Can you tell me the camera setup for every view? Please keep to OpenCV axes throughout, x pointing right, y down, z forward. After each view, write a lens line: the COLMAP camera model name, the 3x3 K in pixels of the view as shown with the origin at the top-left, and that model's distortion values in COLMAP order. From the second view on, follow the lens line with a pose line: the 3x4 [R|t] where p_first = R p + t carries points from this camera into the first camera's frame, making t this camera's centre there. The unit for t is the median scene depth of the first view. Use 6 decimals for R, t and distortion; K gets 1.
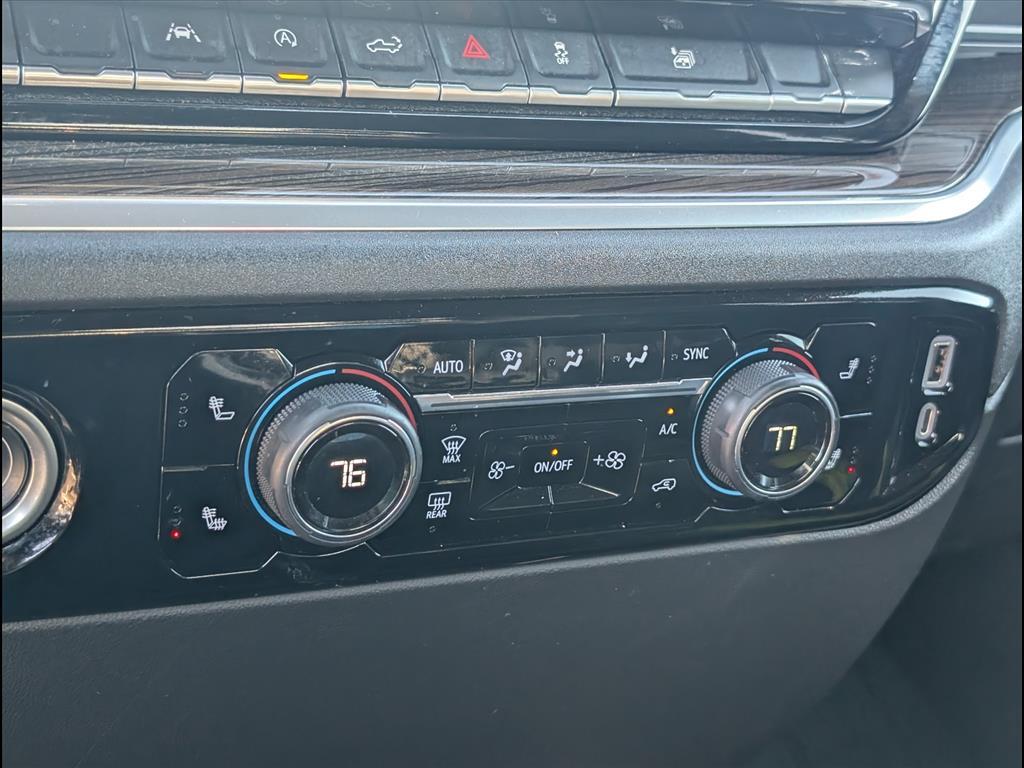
lens RADIAL K [[1549.5, 0, 513.7], [0, 1549.5, 380.6], [0, 0, 1]] dist [-0.006834, 0.000000]
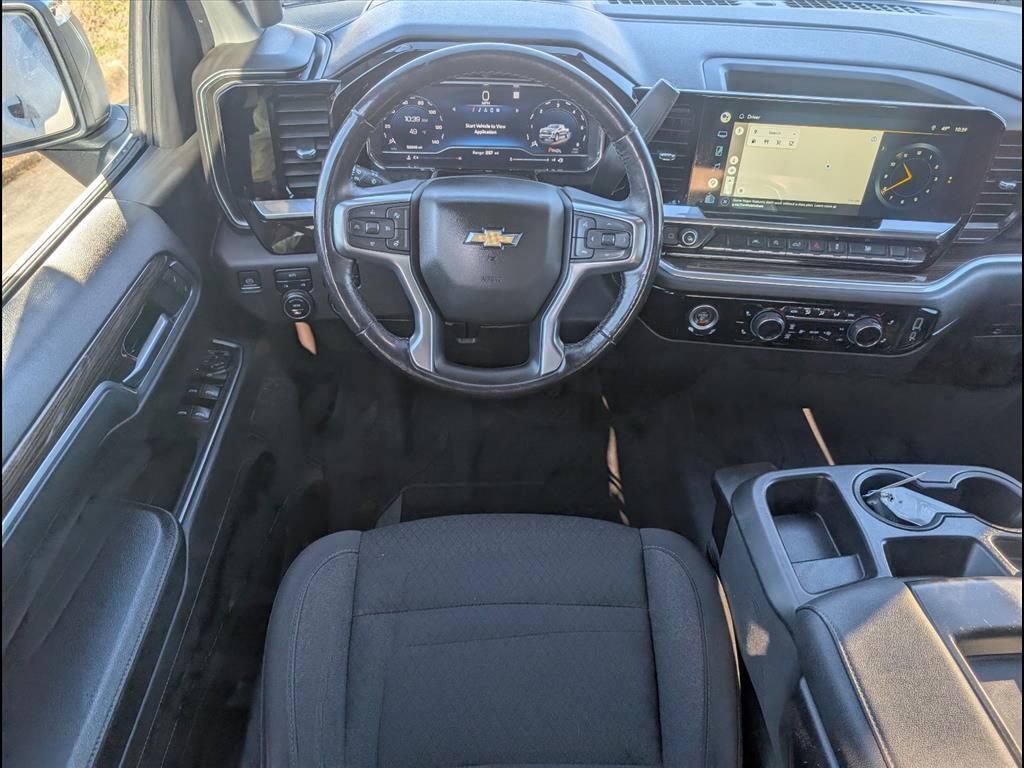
lens RADIAL K [[729.5, 0, 523.1], [0, 729.5, 389.9], [0, 0, 1]] dist [-0.007123, -0.007145]
pose [[0.866357, 0.234063, -0.441180, 0.285541], [-0.112586, 0.952169, 0.284075, -0.321758], [0.486569, -0.196439, 0.851271, -1.457898]]
